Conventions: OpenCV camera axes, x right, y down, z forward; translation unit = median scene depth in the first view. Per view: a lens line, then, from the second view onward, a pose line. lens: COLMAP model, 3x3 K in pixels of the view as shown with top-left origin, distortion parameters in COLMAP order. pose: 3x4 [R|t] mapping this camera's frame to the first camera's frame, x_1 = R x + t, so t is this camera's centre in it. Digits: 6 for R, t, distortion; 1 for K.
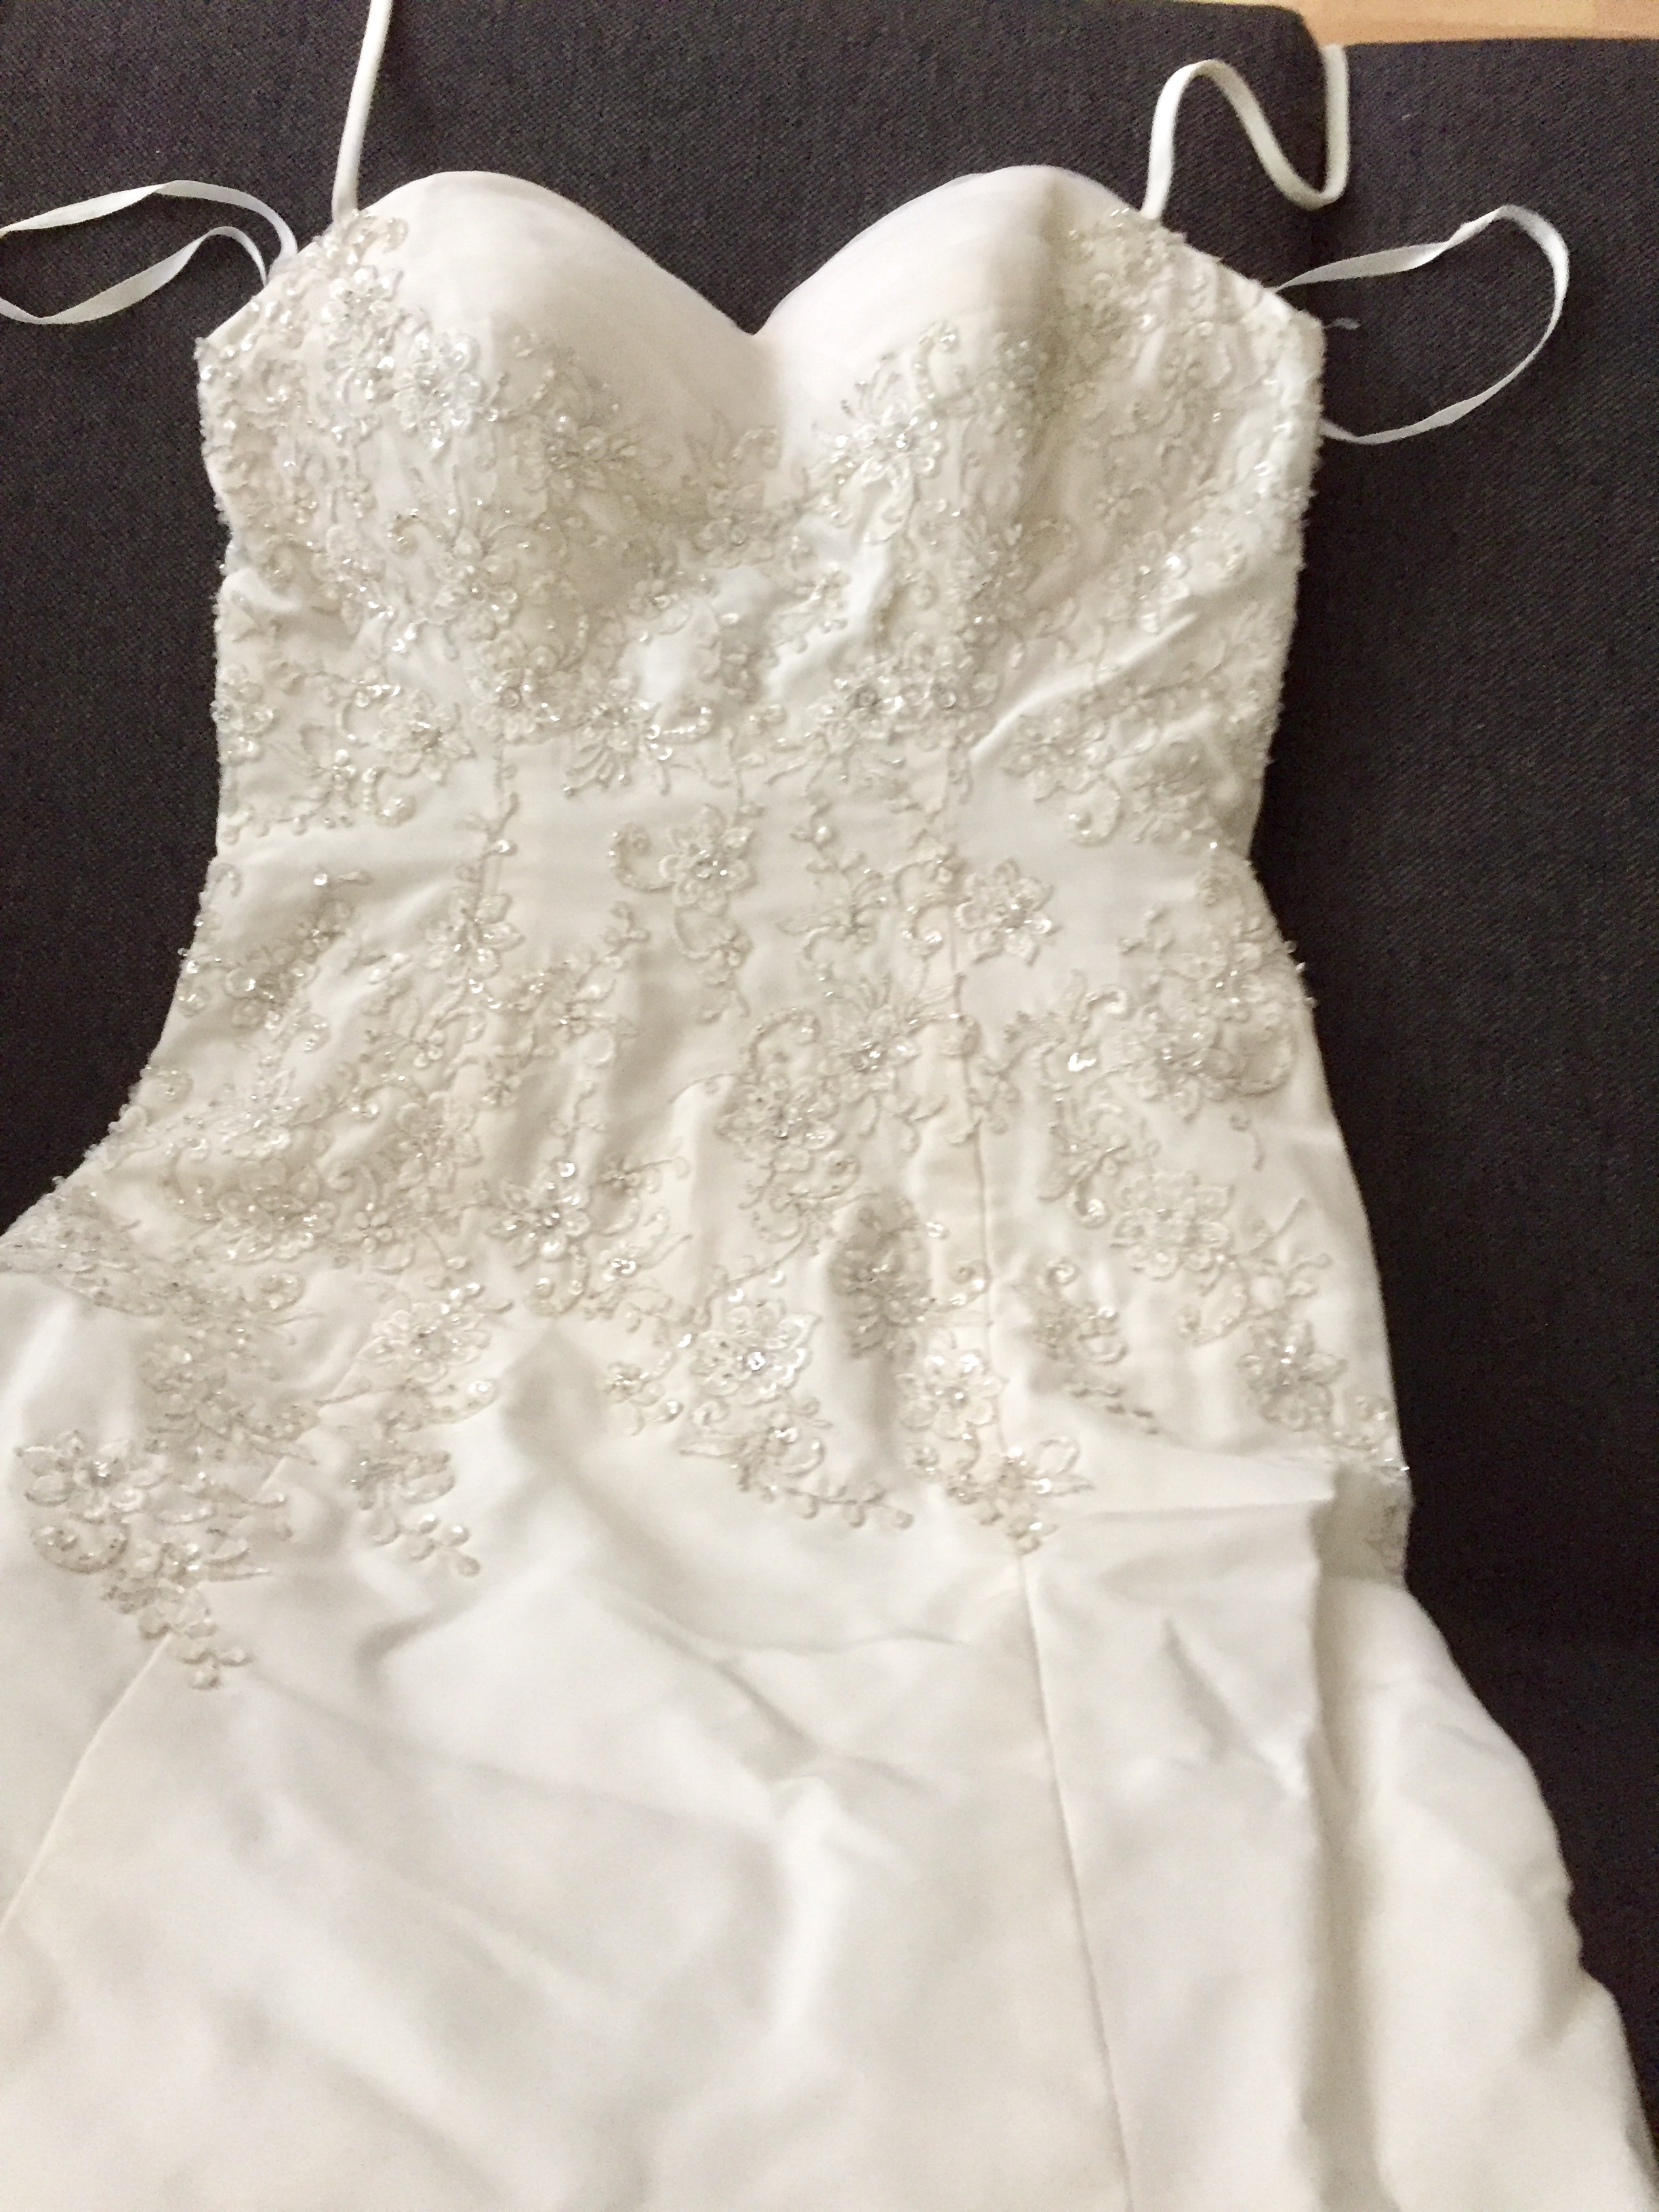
lens RADIAL K [[2105.1, 0, 829.5], [0, 2105.1, 1106.0], [0, 0, 1]] dist [0.082012, -0.115308]
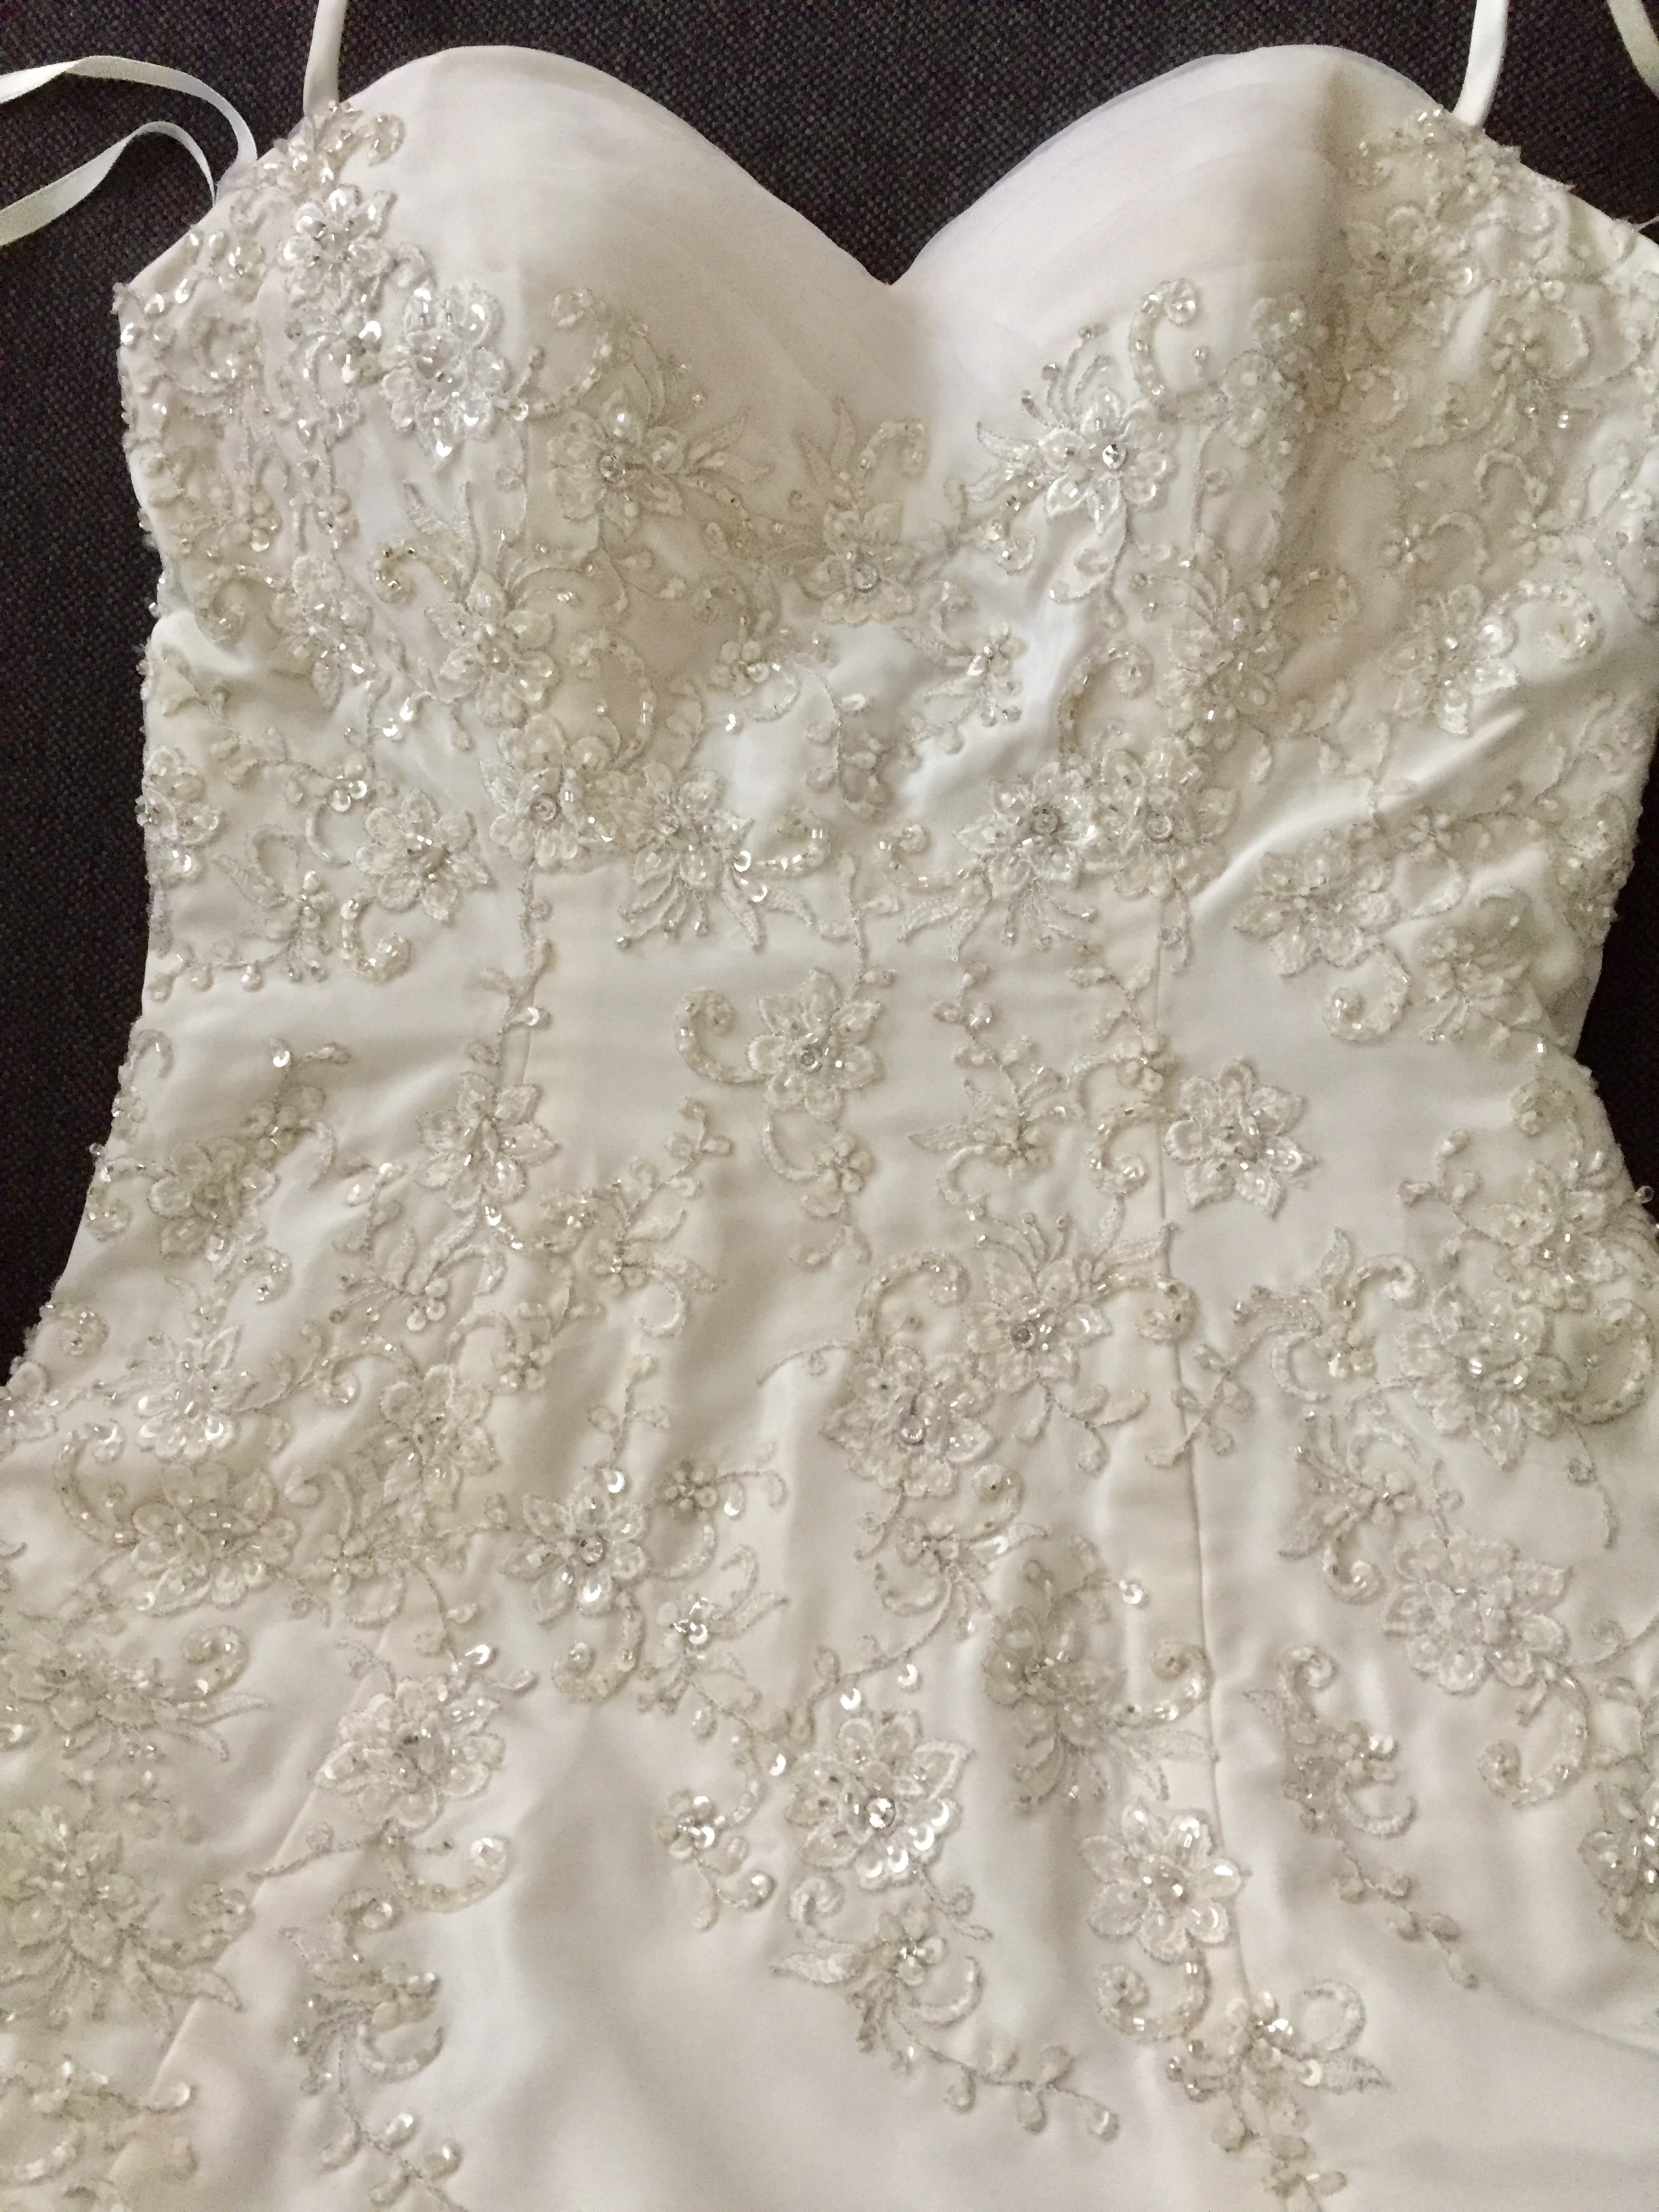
lens RADIAL K [[2020.9, 0, 829.5], [0, 2020.9, 1106.0], [0, 0, 1]] dist [0.078130, -0.136783]
pose [[0.999562, 0.020203, -0.021623, -0.038420], [-0.018444, 0.996729, 0.078687, -0.151361], [0.023142, -0.078254, 0.996665, 0.316583]]
